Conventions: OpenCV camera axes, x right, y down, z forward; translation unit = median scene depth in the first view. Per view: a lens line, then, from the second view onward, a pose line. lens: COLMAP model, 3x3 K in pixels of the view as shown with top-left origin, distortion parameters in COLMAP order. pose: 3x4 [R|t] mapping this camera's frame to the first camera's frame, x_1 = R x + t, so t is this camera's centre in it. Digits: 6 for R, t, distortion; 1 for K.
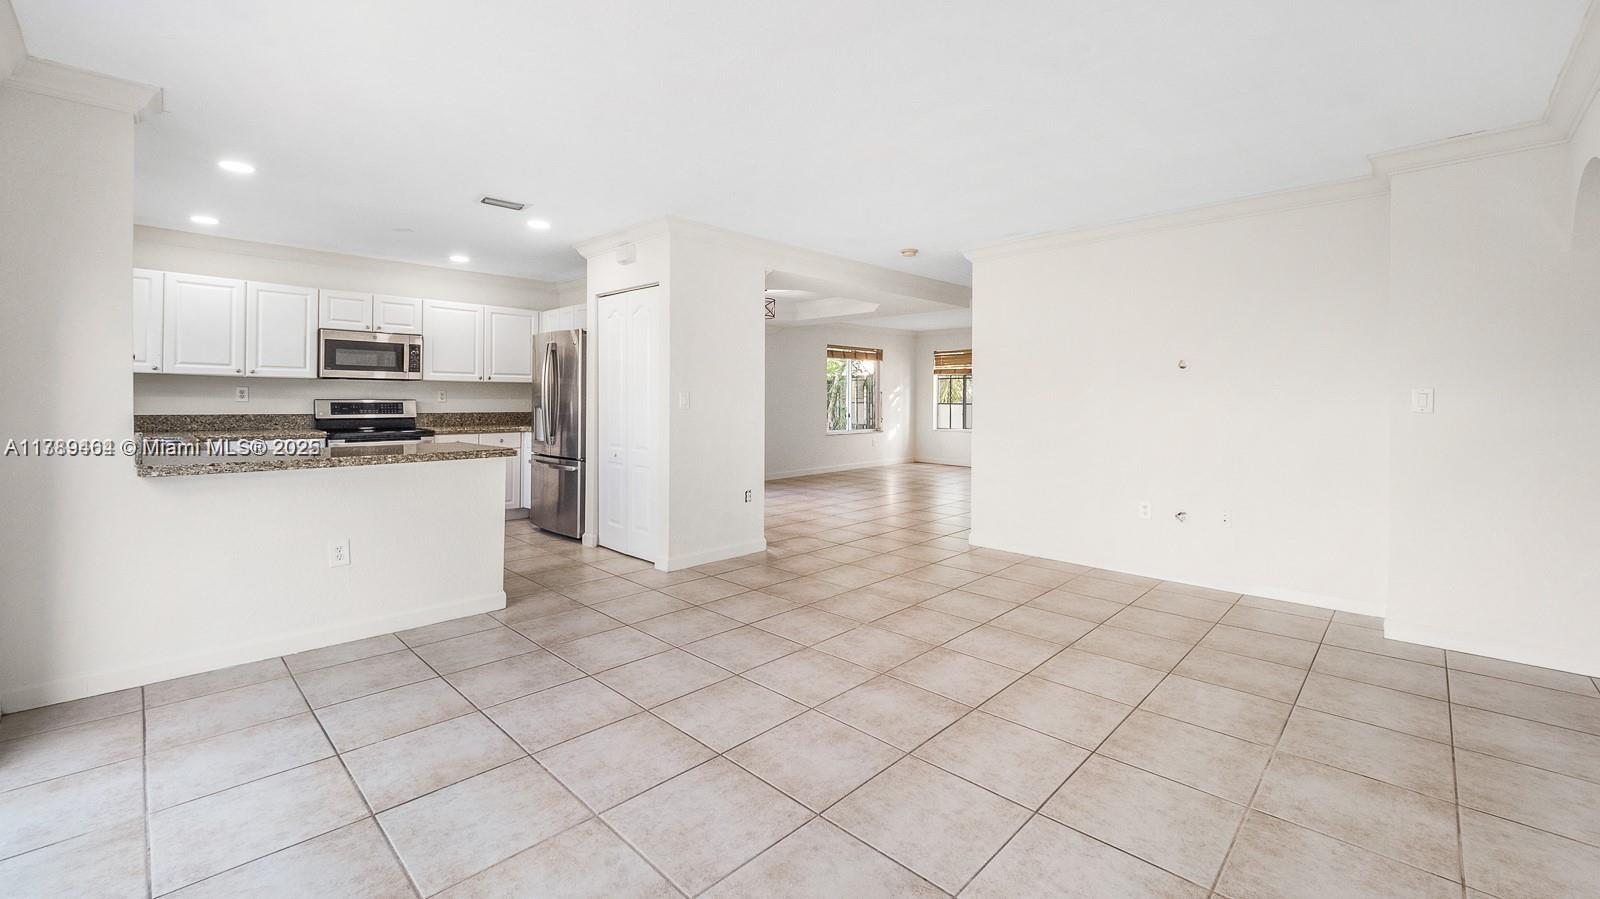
lens RADIAL K [[655.9, 0, 837.1], [0, 655.9, 402.6], [0, 0, 1]] dist [0.000314, -0.013614]
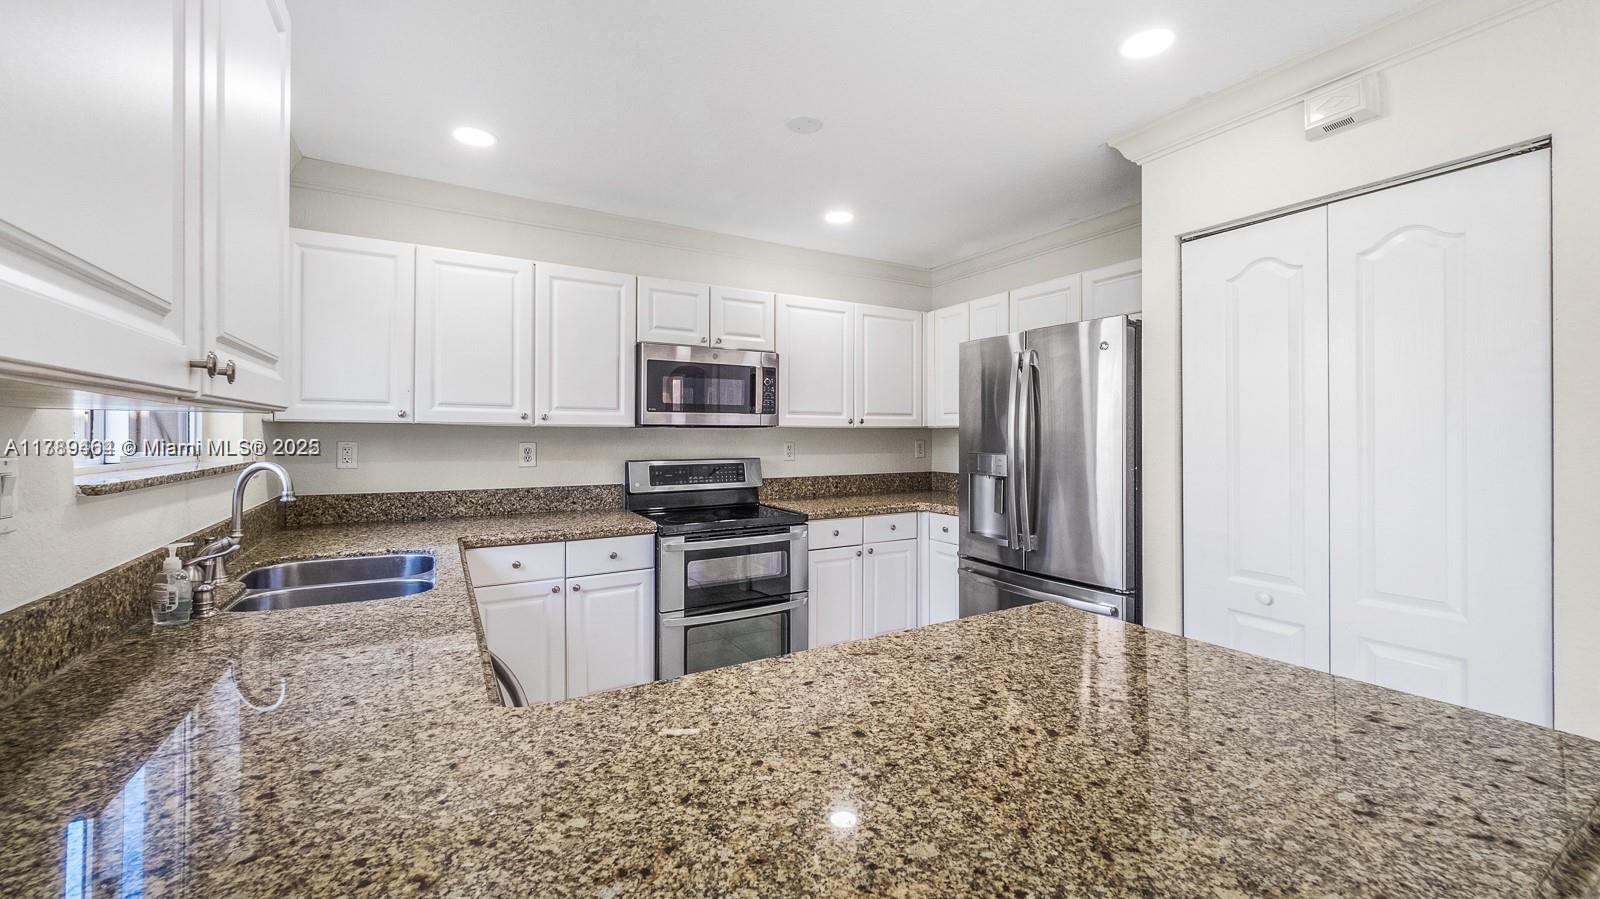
lens RADIAL K [[634.2, 0, 814.5], [0, 634.2, 428.8], [0, 0, 1]] dist [0.001095, -0.000088]
pose [[0.957505, -0.012899, -0.288127, -0.464985], [0.008041, 0.999805, -0.018037, -0.023287], [0.288304, 0.014954, 0.957422, 0.485533]]
